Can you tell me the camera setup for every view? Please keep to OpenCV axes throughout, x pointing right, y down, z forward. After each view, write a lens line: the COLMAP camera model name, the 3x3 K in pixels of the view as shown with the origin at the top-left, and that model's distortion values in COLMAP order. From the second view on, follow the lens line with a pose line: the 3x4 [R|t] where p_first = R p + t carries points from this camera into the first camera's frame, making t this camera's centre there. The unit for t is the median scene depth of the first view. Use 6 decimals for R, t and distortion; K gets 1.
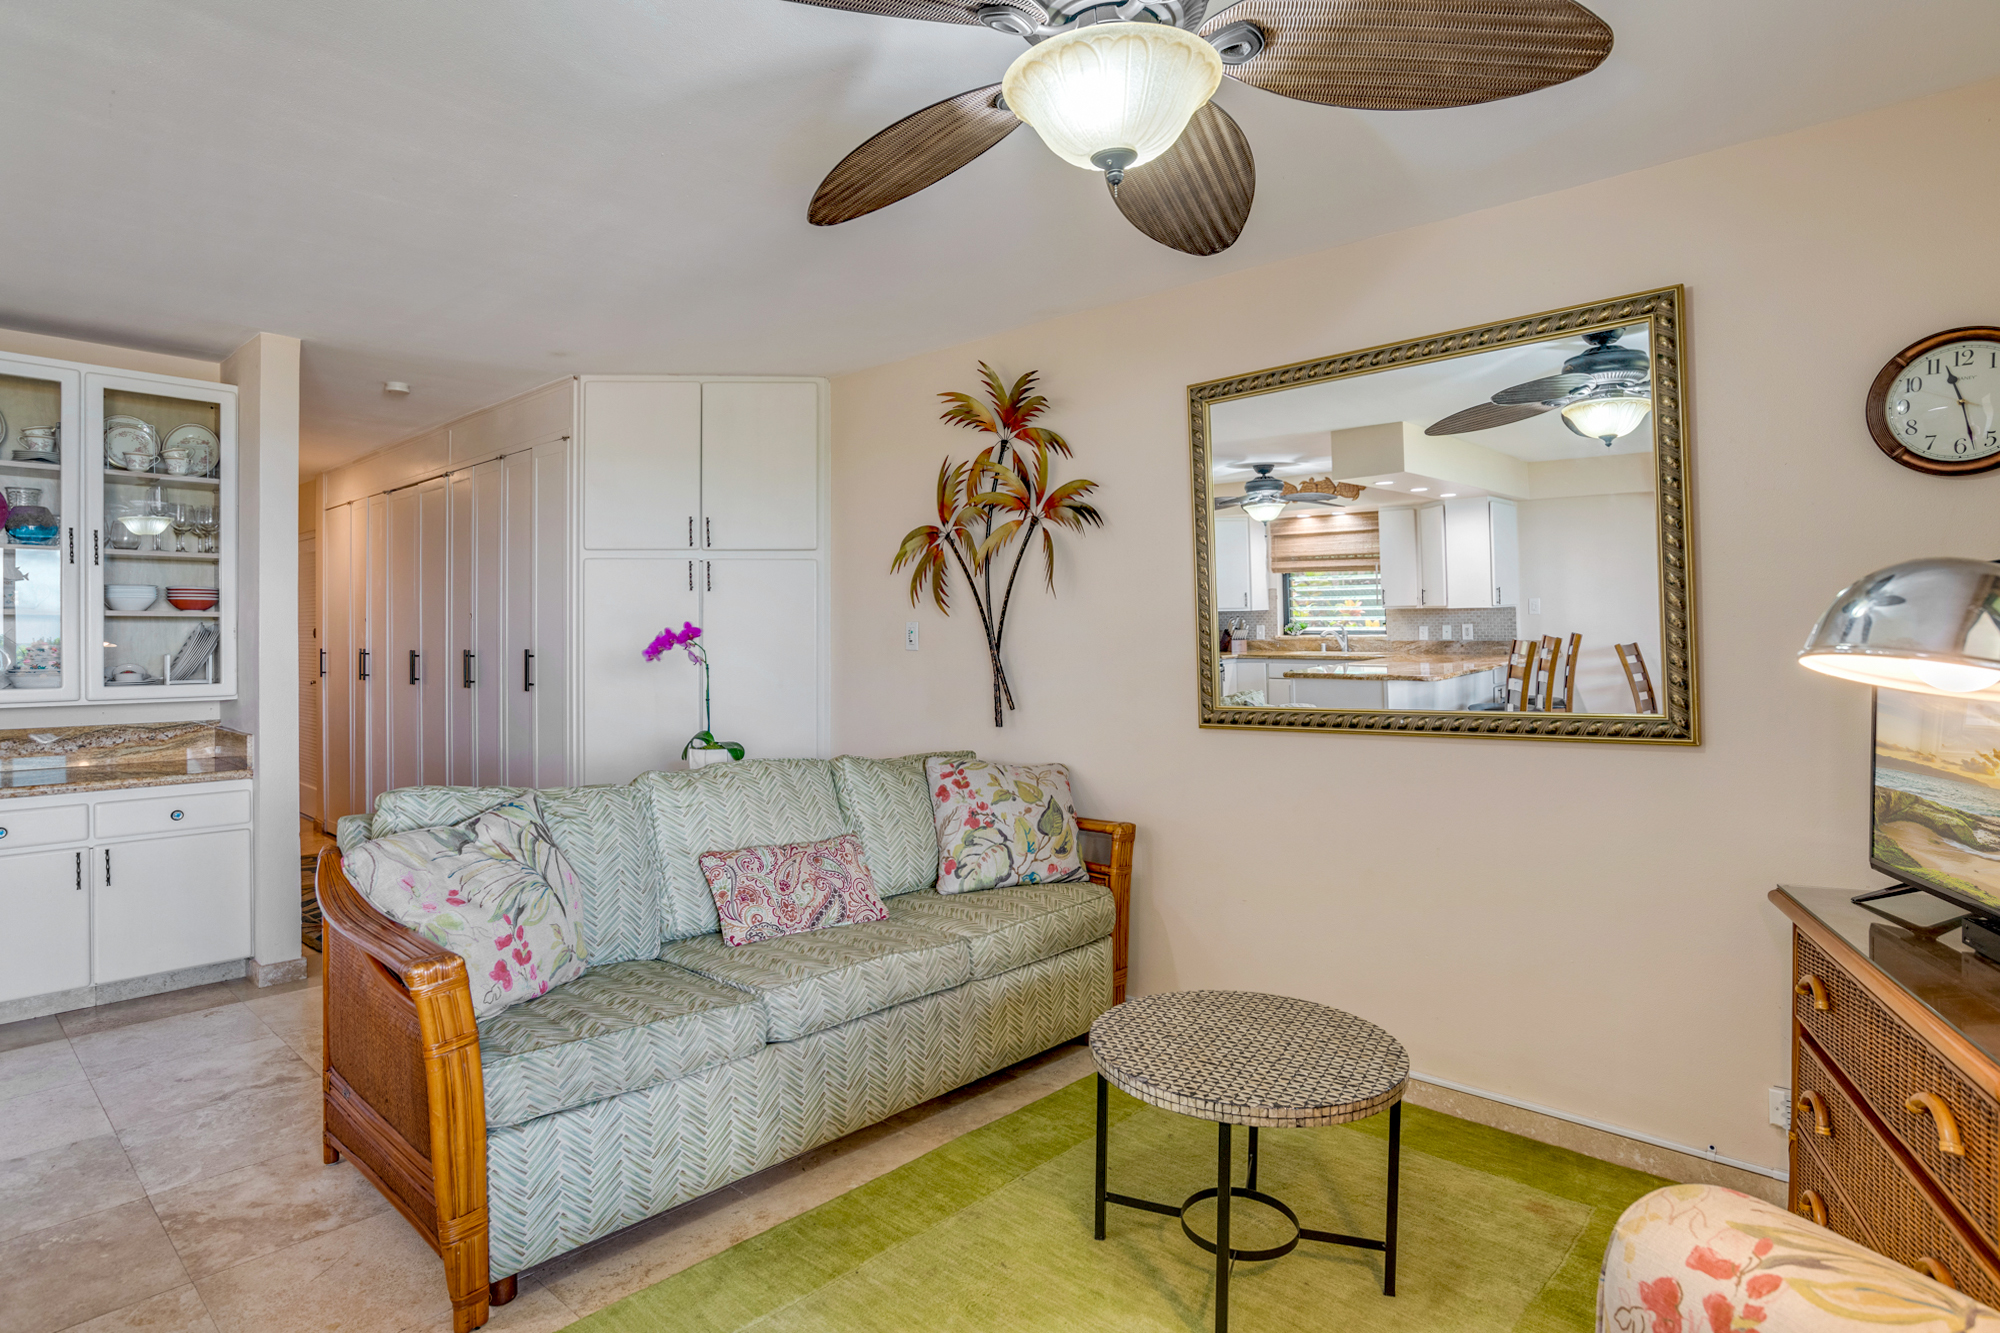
lens RADIAL K [[1027.5, 0, 998.2], [0, 1027.5, 663.5], [0, 0, 1]] dist [-0.047958, 0.020589]
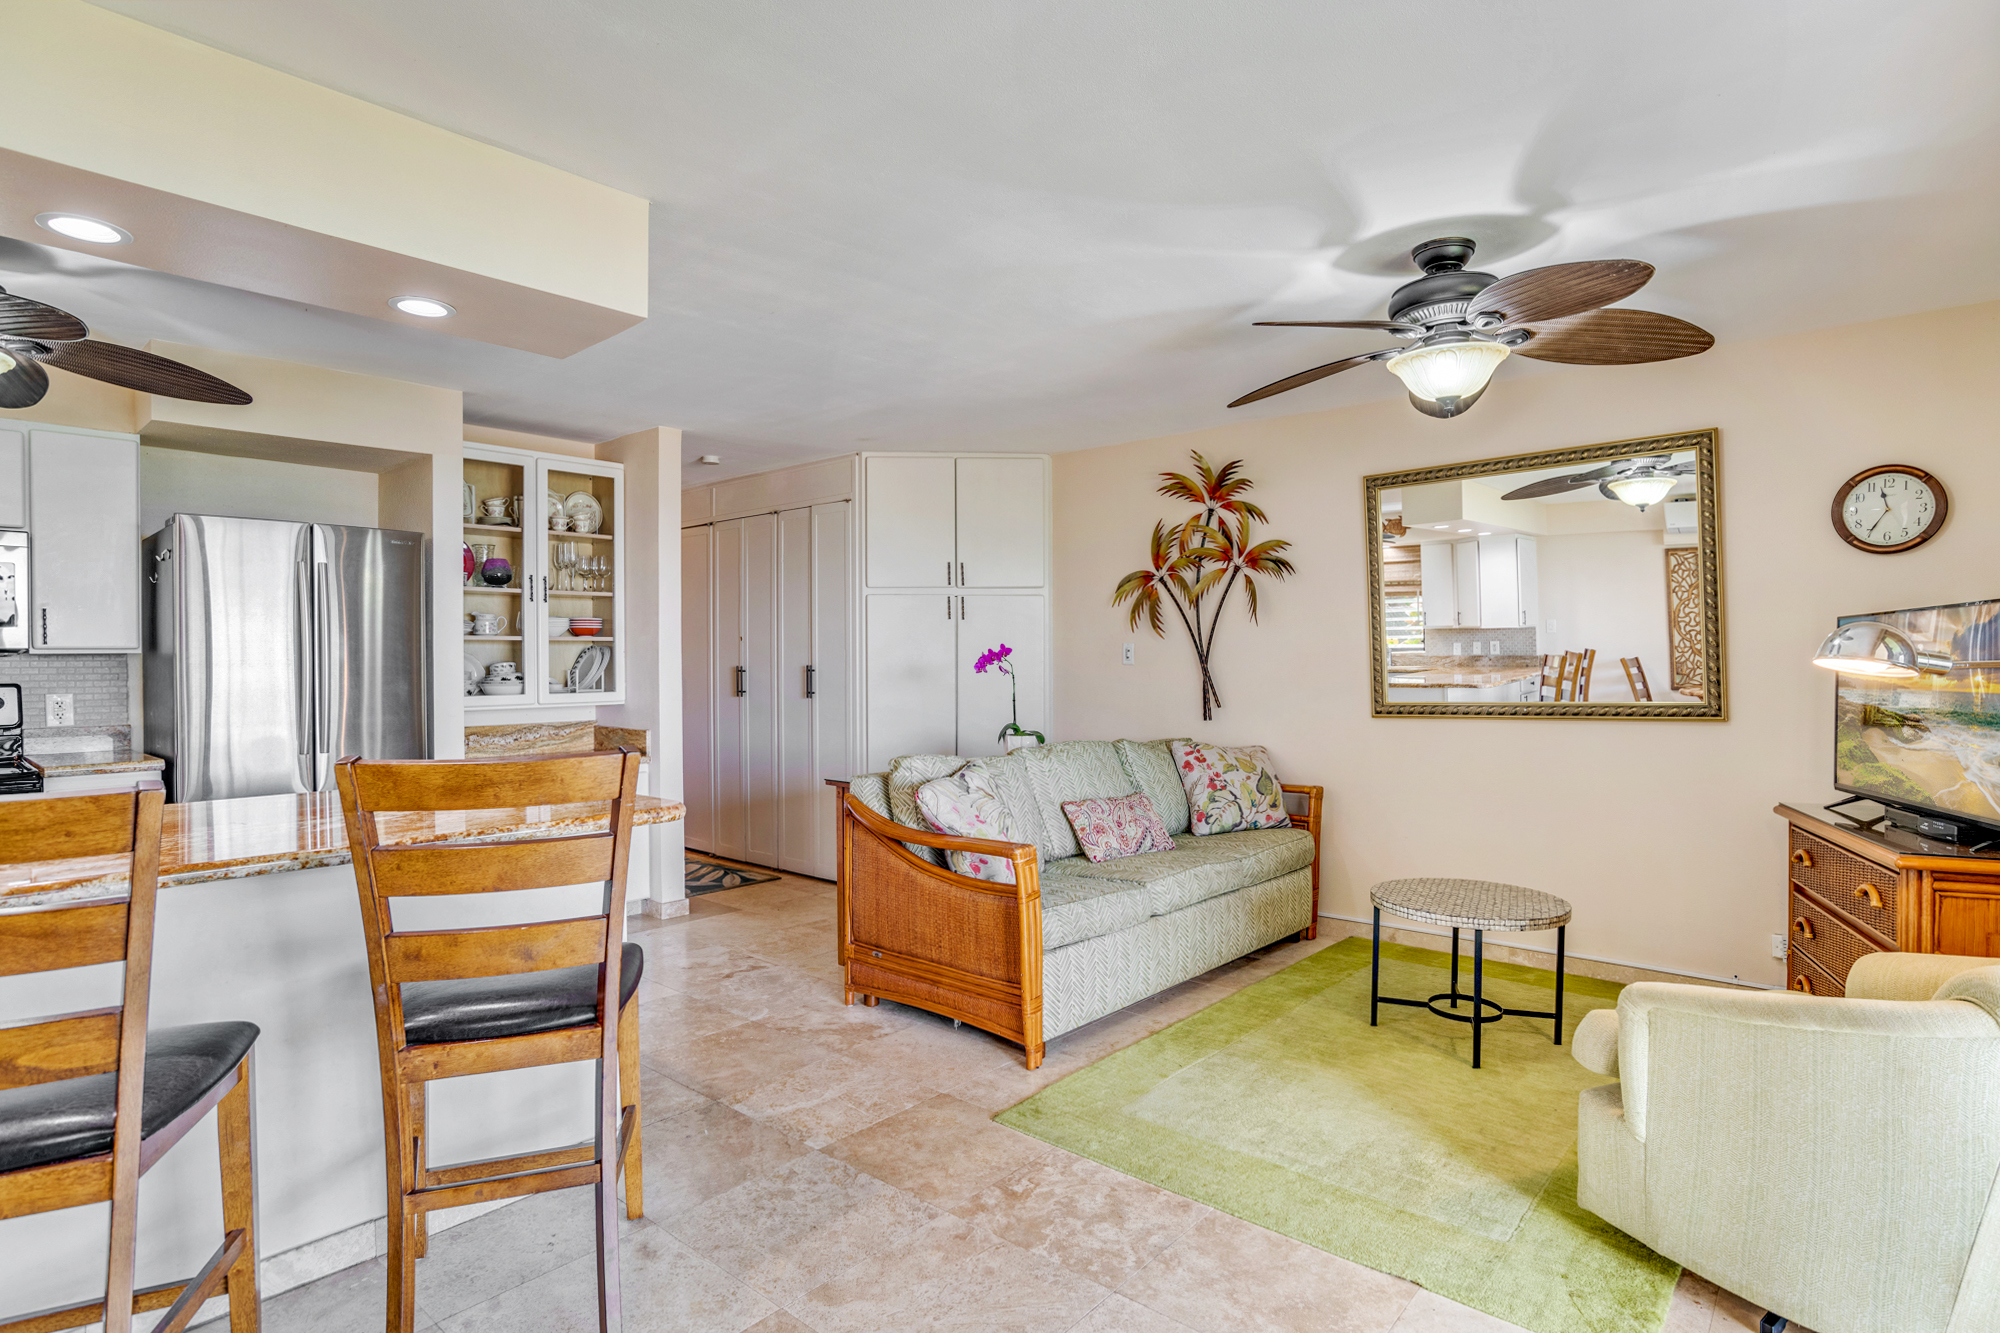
lens RADIAL K [[1027.5, 0, 1004.5], [0, 1027.5, 684.7], [0, 0, 1]] dist [-0.047958, 0.020589]
pose [[0.999558, -0.004935, 0.029316, -0.341592], [0.004821, 0.999980, 0.003976, 0.008951], [-0.029335, -0.003833, 0.999562, -0.384832]]
